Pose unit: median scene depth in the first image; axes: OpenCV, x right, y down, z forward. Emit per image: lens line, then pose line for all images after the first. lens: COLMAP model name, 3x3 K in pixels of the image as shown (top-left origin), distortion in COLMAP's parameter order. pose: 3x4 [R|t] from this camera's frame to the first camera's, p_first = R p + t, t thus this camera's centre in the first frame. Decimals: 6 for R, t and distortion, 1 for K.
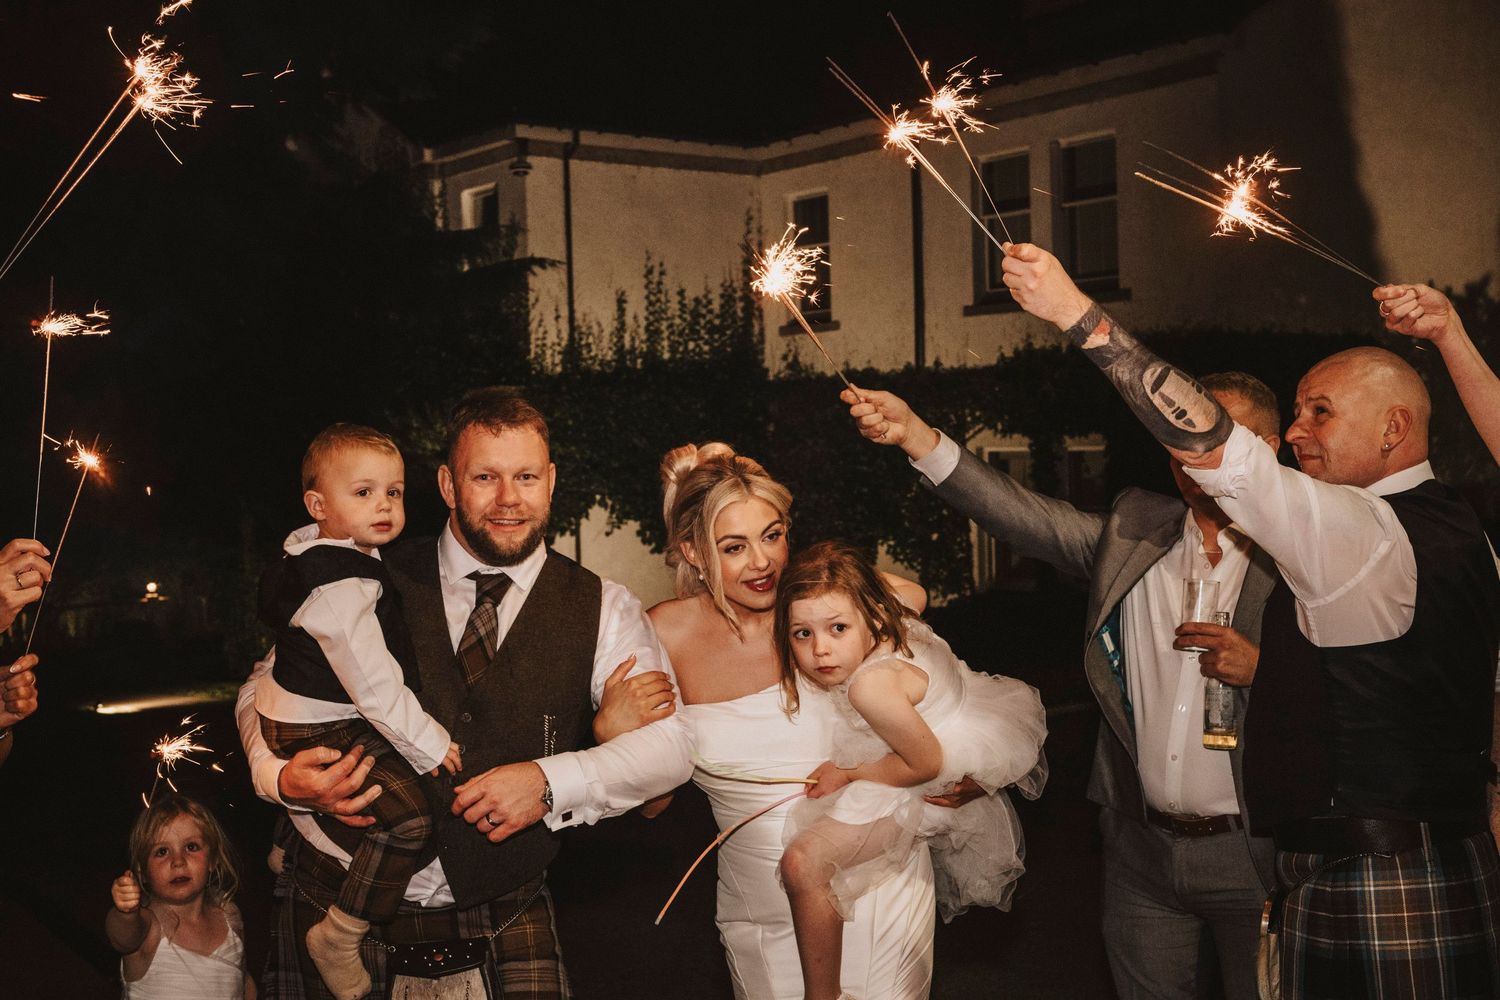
lens RADIAL K [[1709.8, 0, 724.5], [0, 1709.8, 495.5], [0, 0, 1]] dist [0.010202, 0.000000]
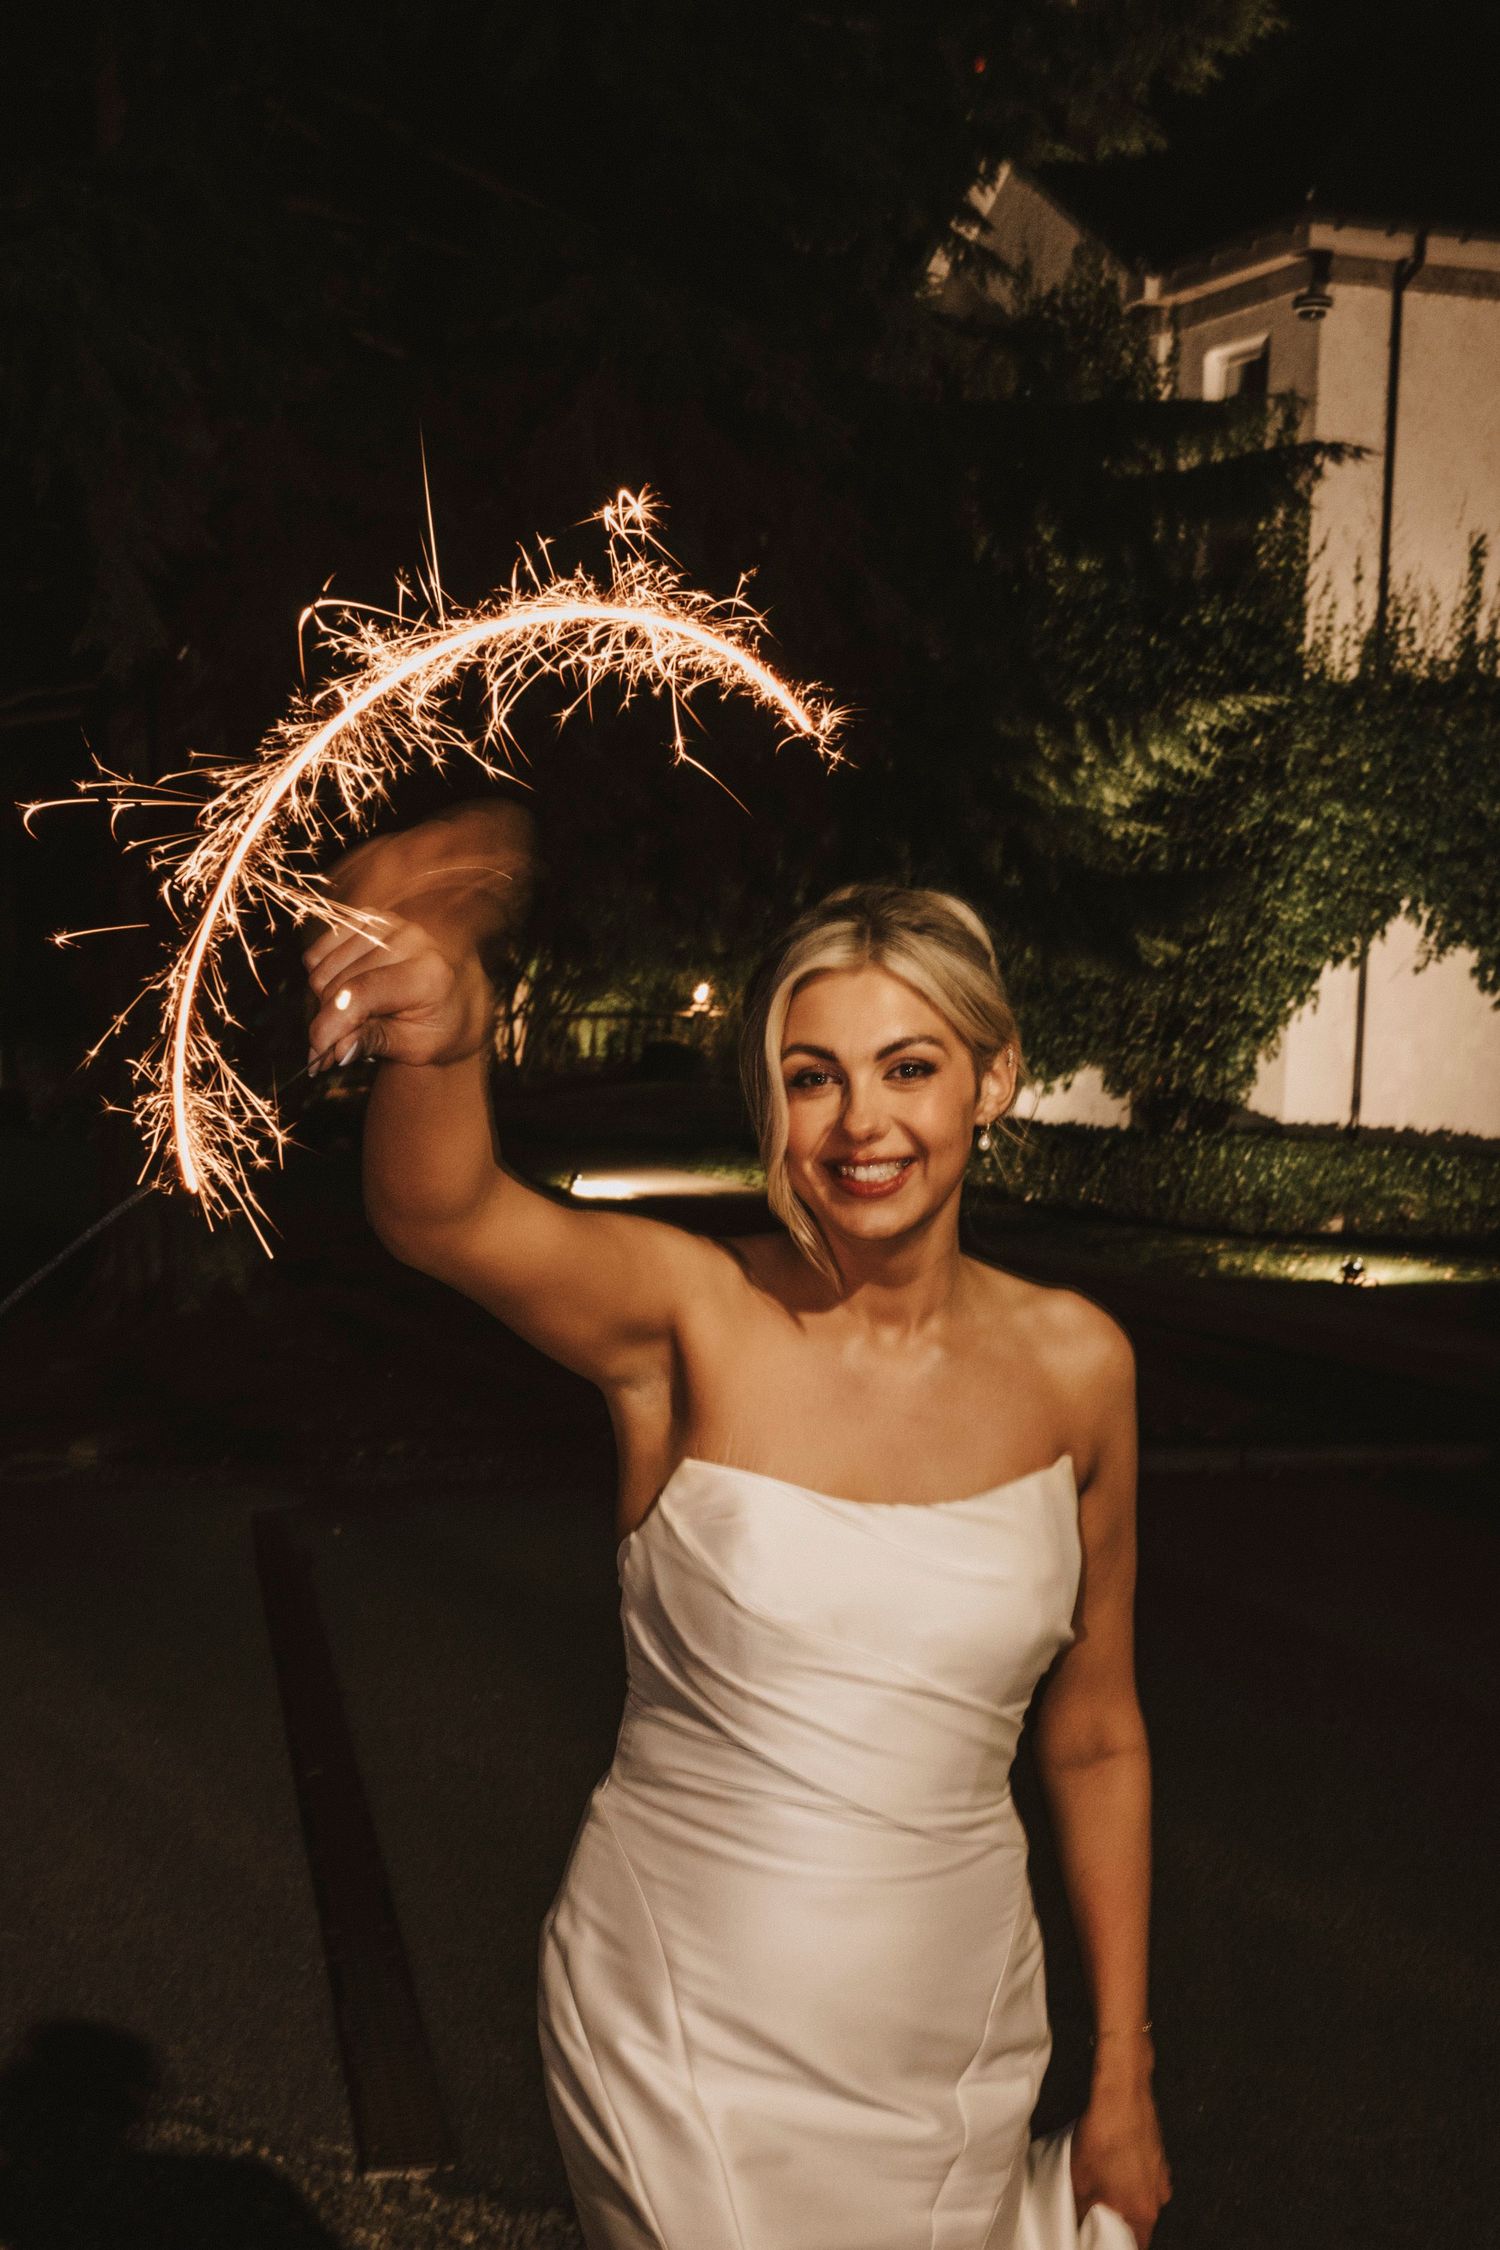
lens RADIAL K [[2564.7, 0, 764.7], [0, 2564.7, 1103.1], [0, 0, 1]] dist [0.010202, 0.000000]
pose [[0.949095, 0.085793, -0.303082, -0.011950], [-0.059455, 0.993690, 0.095102, -0.001554], [0.309329, -0.072241, 0.948207, 0.122953]]
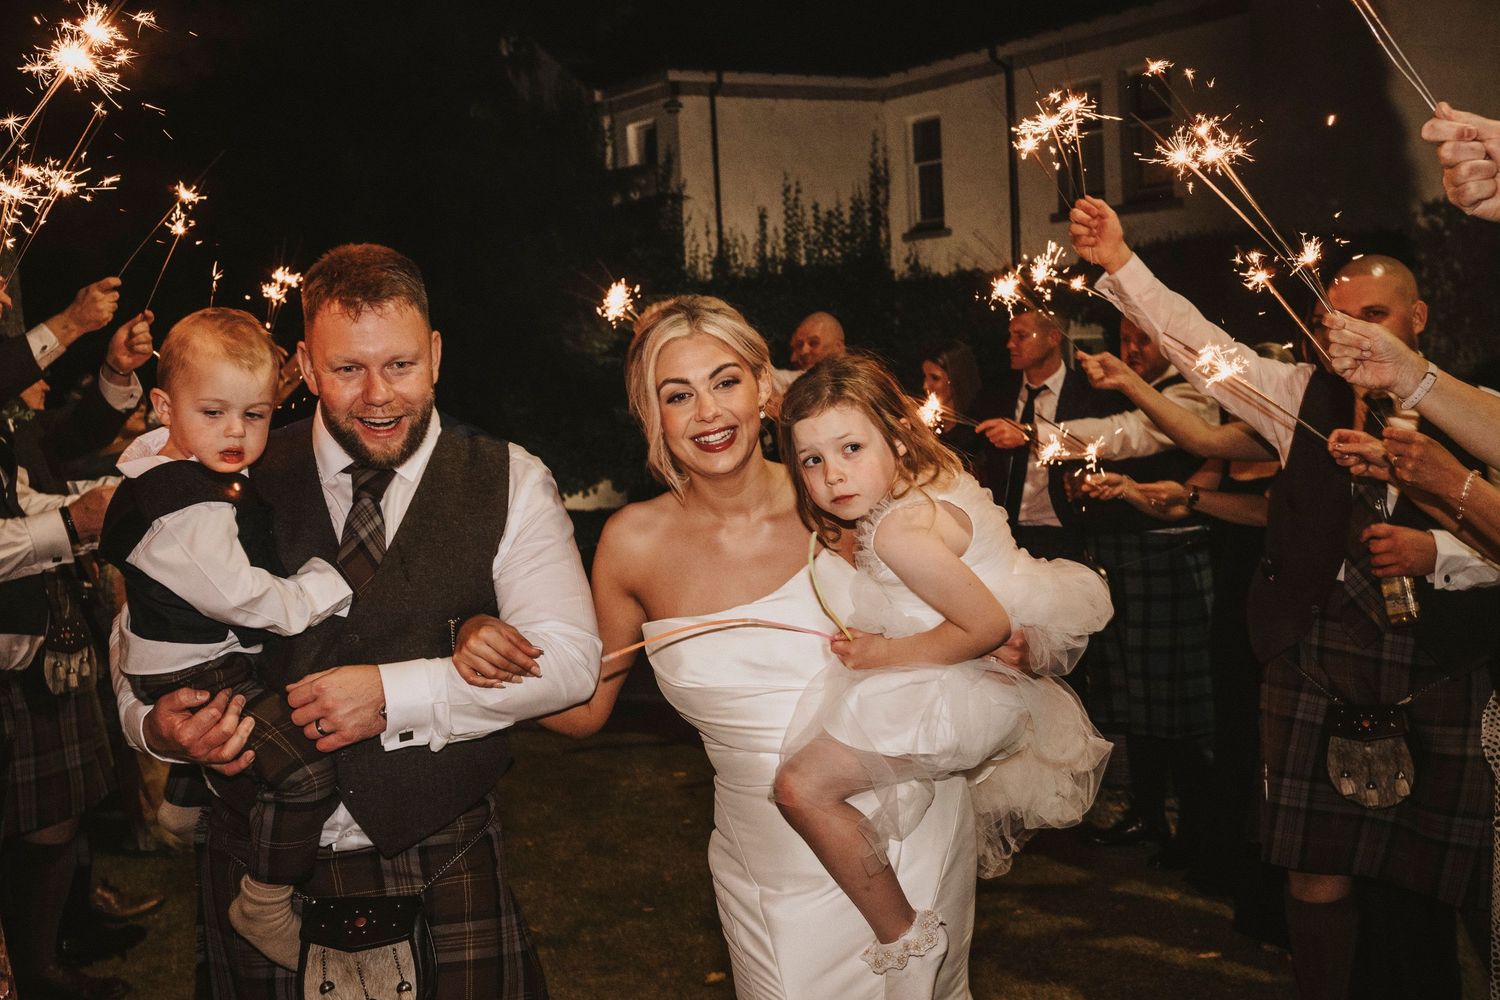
lens RADIAL K [[1709.8, 0, 754.3], [0, 1709.8, 497.0], [0, 0, 1]] dist [0.010202, 0.000000]
pose [[0.994098, -0.011707, -0.107850, 0.057509], [0.018793, 0.997713, 0.064927, 0.001915], [0.106843, -0.066571, 0.992045, -0.174951]]
